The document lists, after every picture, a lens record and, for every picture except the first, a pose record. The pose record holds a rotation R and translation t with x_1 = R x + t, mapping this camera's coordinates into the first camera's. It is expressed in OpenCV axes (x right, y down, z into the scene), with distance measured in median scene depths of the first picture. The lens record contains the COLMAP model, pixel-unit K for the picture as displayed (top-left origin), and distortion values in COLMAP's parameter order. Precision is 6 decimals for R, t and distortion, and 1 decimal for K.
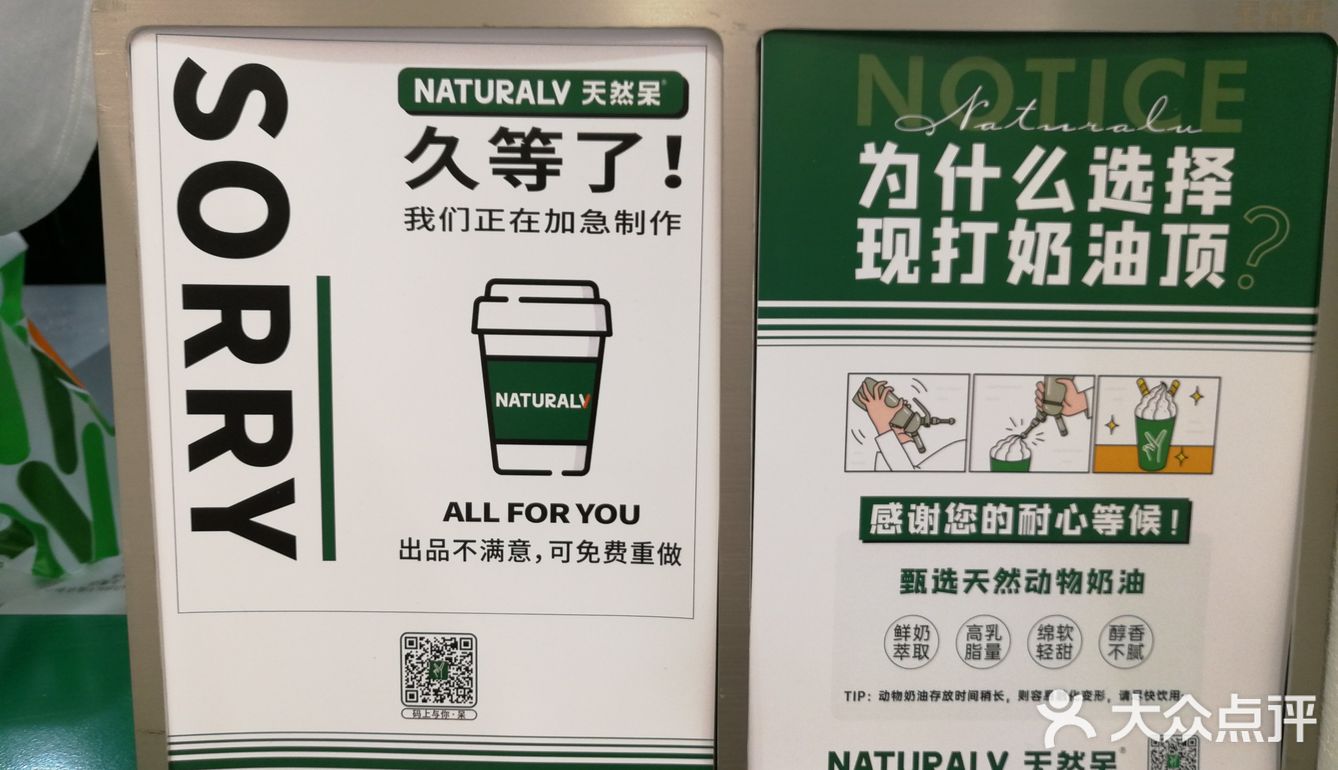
lens RADIAL K [[1025.8, 0, 672.5], [0, 1025.8, 395.3], [0, 0, 1]] dist [-0.012492, -0.023233]
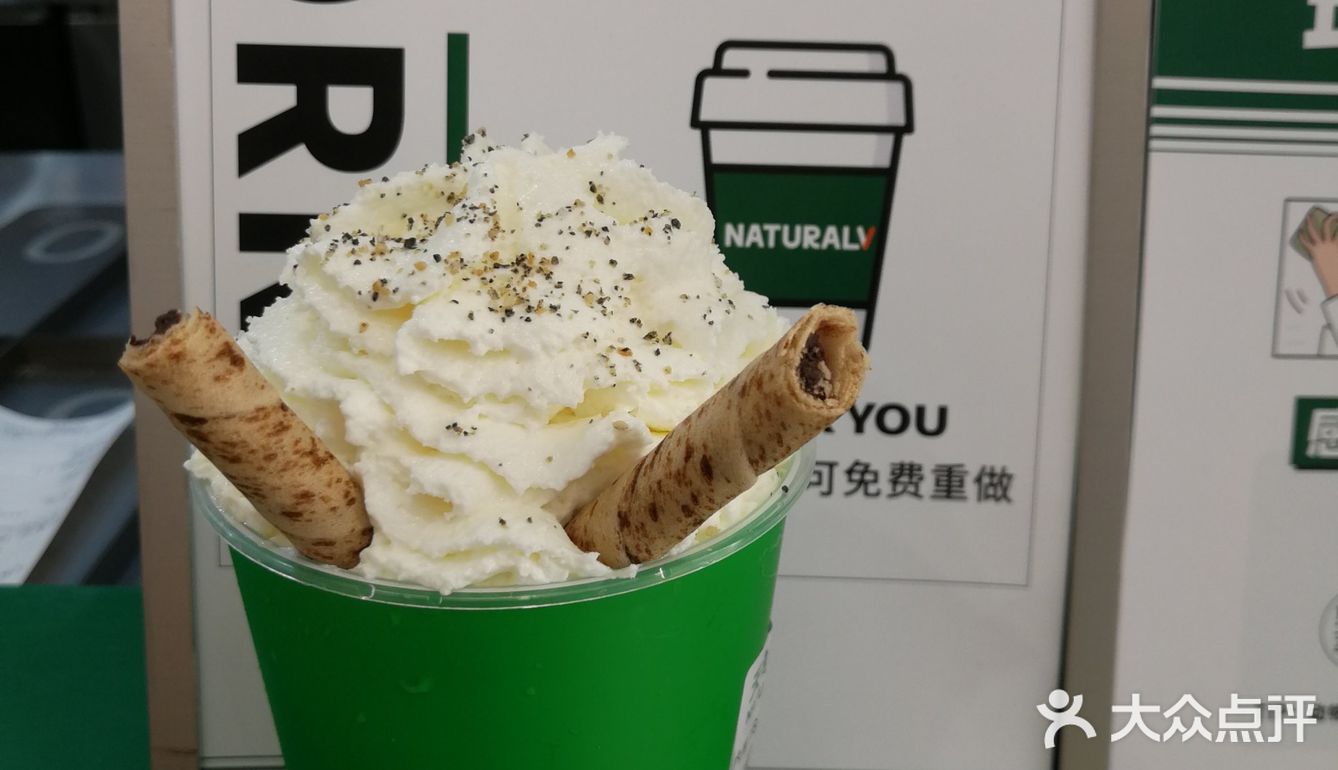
lens RADIAL K [[1025.8, 0, 664.6], [0, 1025.8, 376.1], [0, 0, 1]] dist [-0.012492, -0.023233]
pose [[0.999640, 0.011535, -0.024211, -0.192993], [-0.011588, 0.999931, -0.002038, 0.092926], [0.024186, 0.002318, 0.999705, 0.367838]]
